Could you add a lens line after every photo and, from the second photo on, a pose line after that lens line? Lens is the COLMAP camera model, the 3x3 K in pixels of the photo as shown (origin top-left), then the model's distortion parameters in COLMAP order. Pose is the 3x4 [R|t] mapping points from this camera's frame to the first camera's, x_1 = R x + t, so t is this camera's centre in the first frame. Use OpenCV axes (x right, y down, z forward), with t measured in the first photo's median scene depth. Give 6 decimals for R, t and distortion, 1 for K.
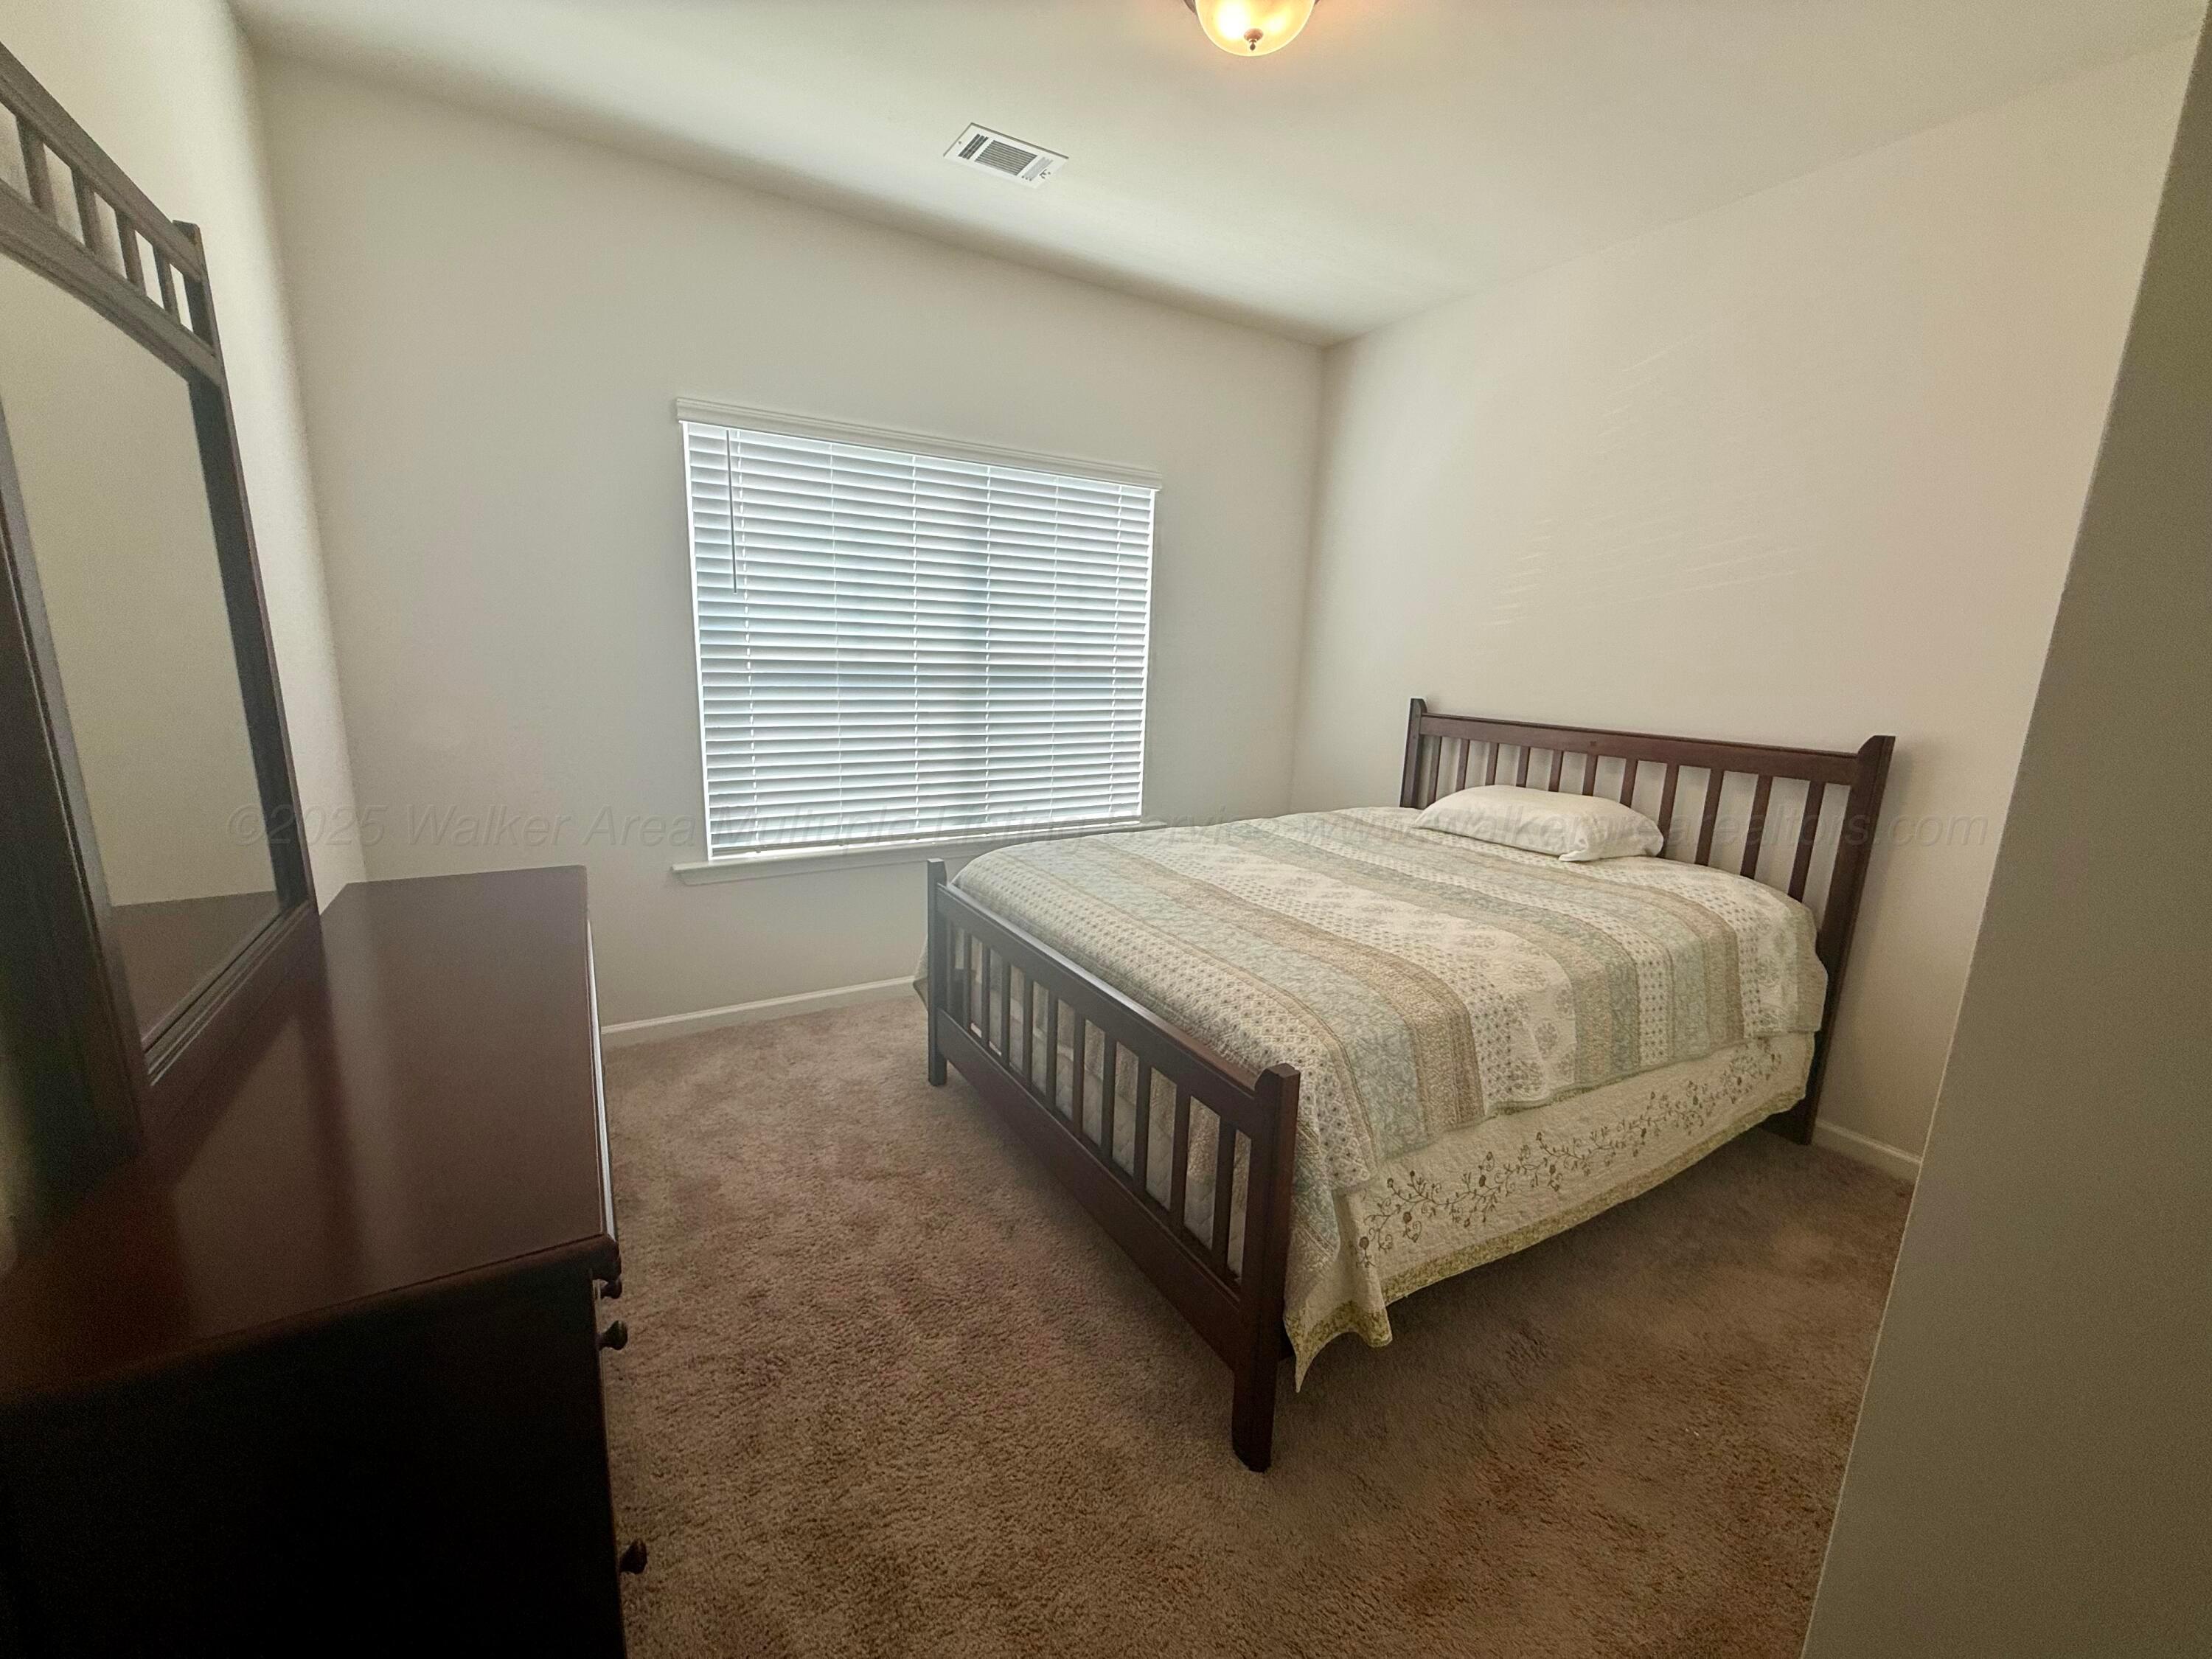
lens RADIAL K [[892.6, 0, 1126.6], [0, 892.6, 832.6], [0, 0, 1]] dist [0.000407, 0.000042]
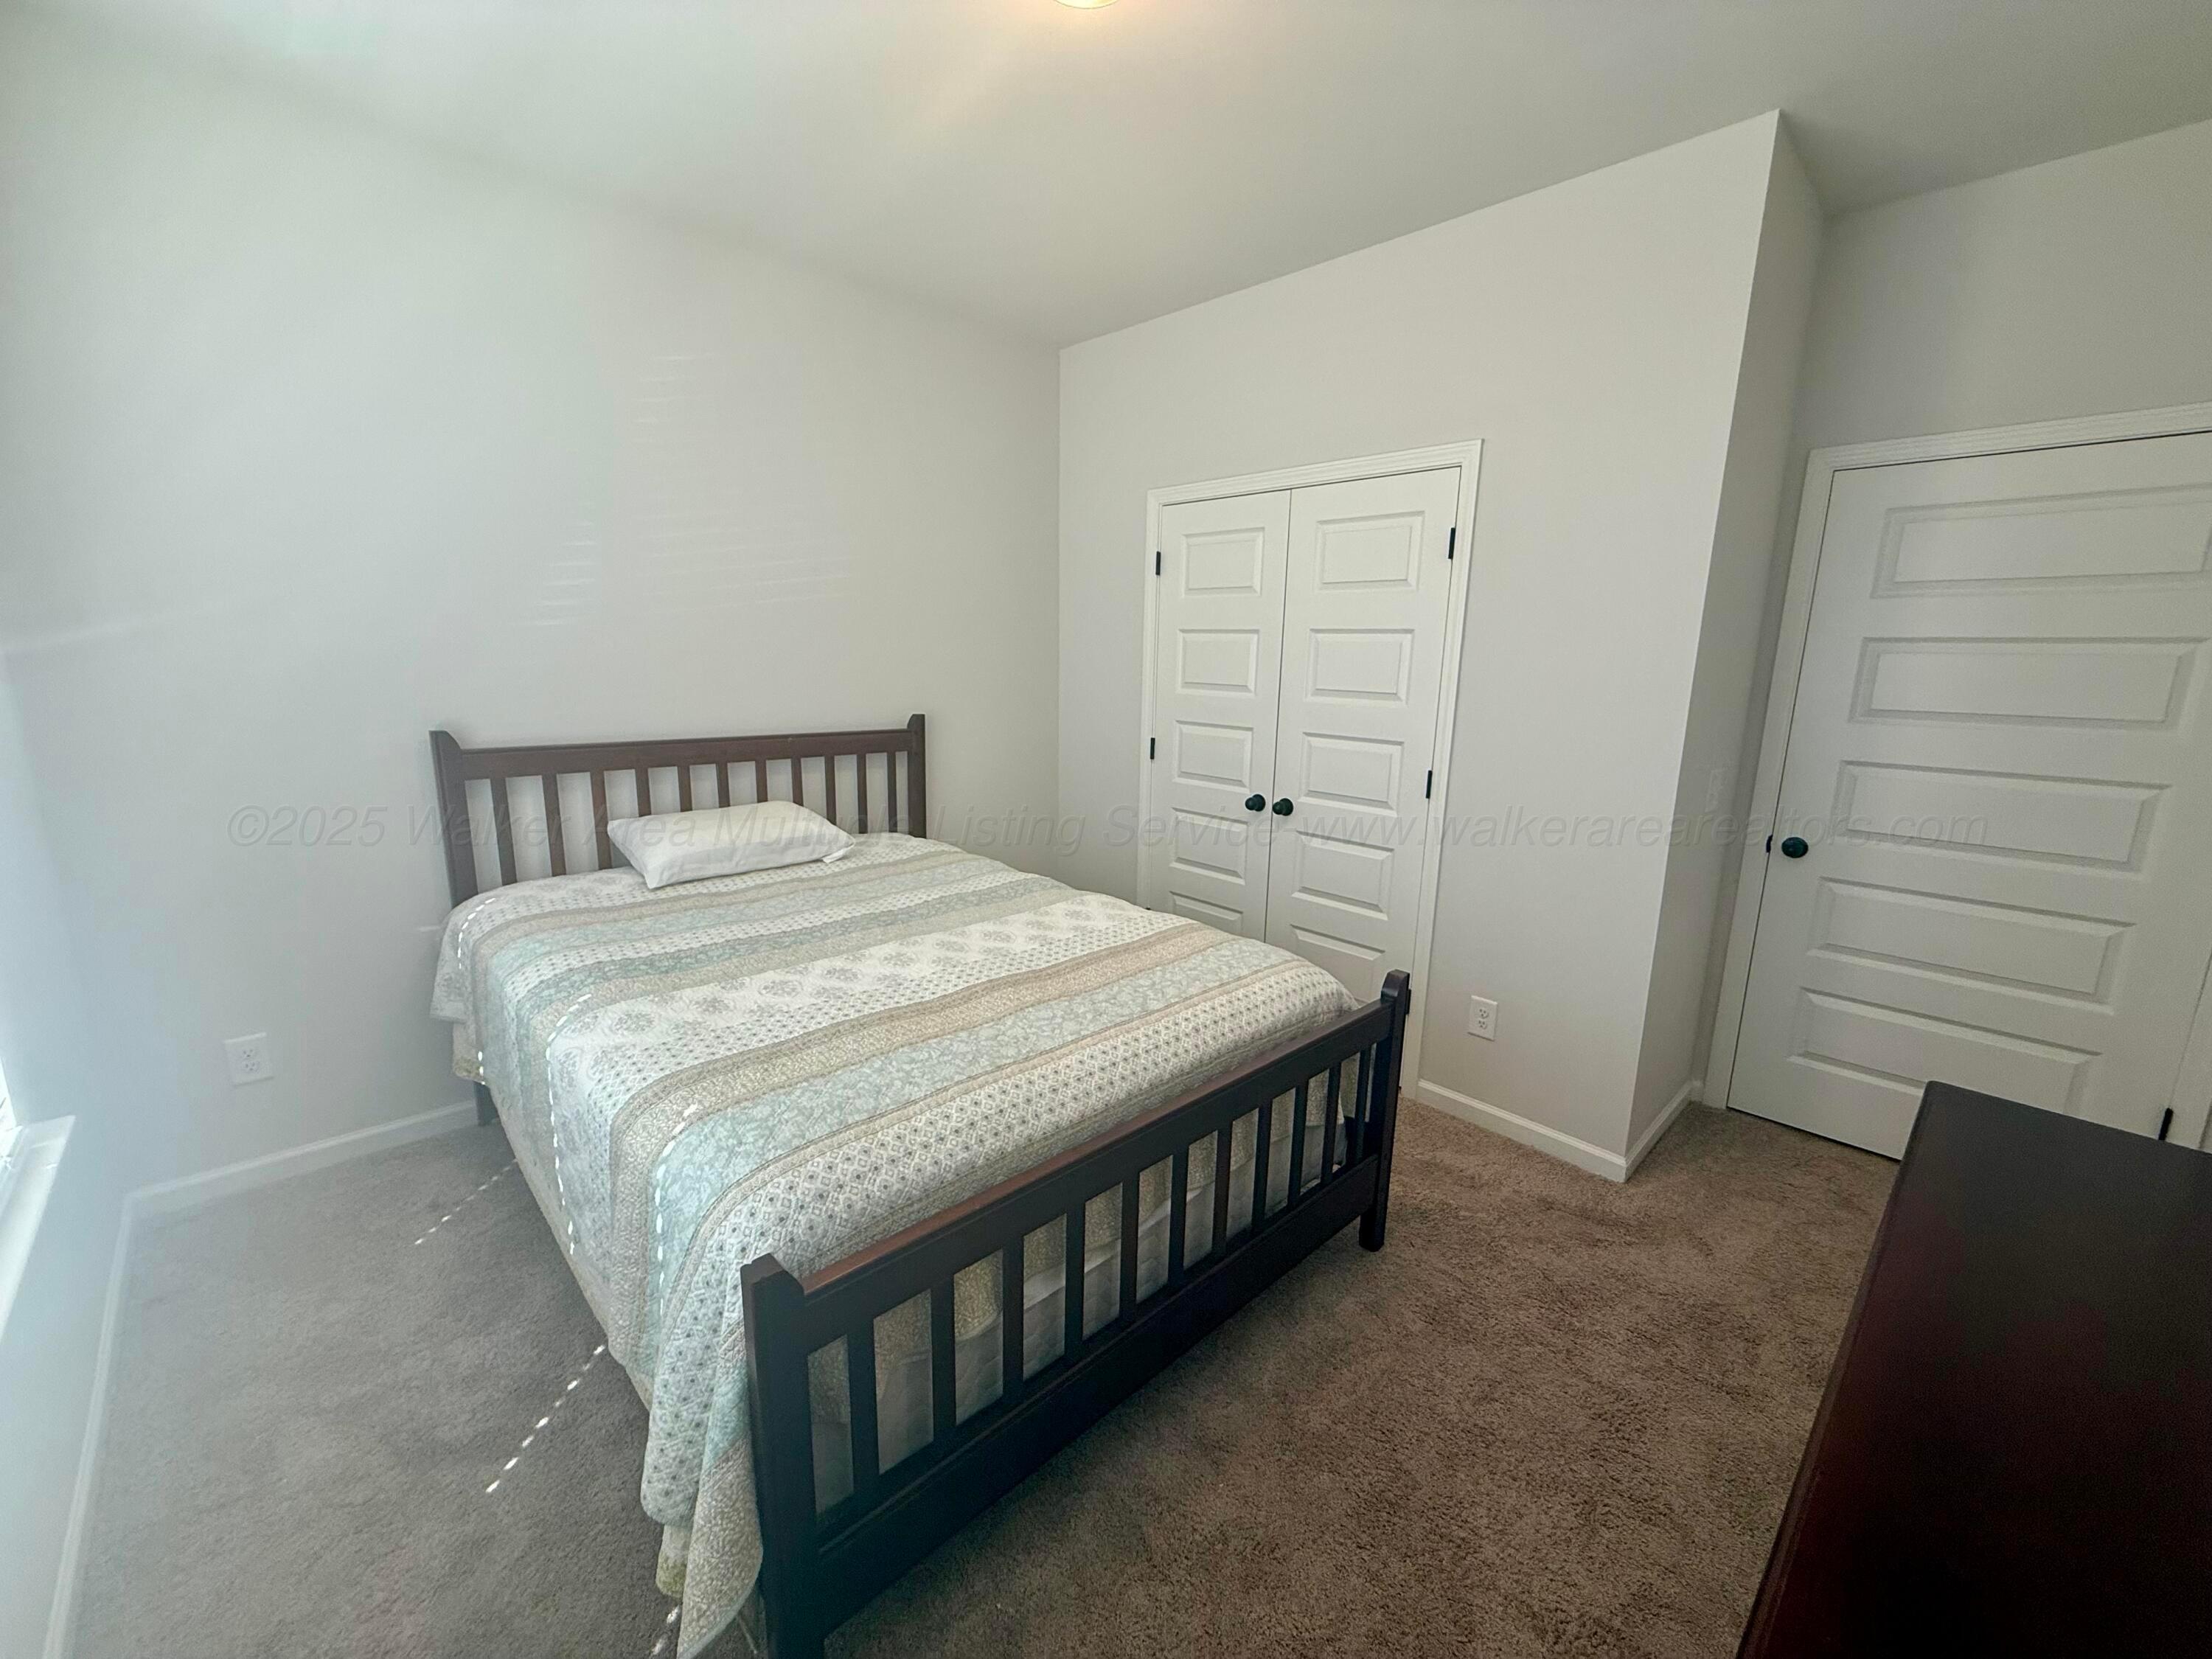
lens RADIAL K [[892.6, 0, 1126.6], [0, 892.6, 832.6], [0, 0, 1]] dist [0.000407, 0.000042]
pose [[-0.214599, -0.222102, 0.951114, -0.626631], [0.178404, 0.948505, 0.261745, -0.240660], [-0.960270, 0.225853, -0.163924, 0.963684]]
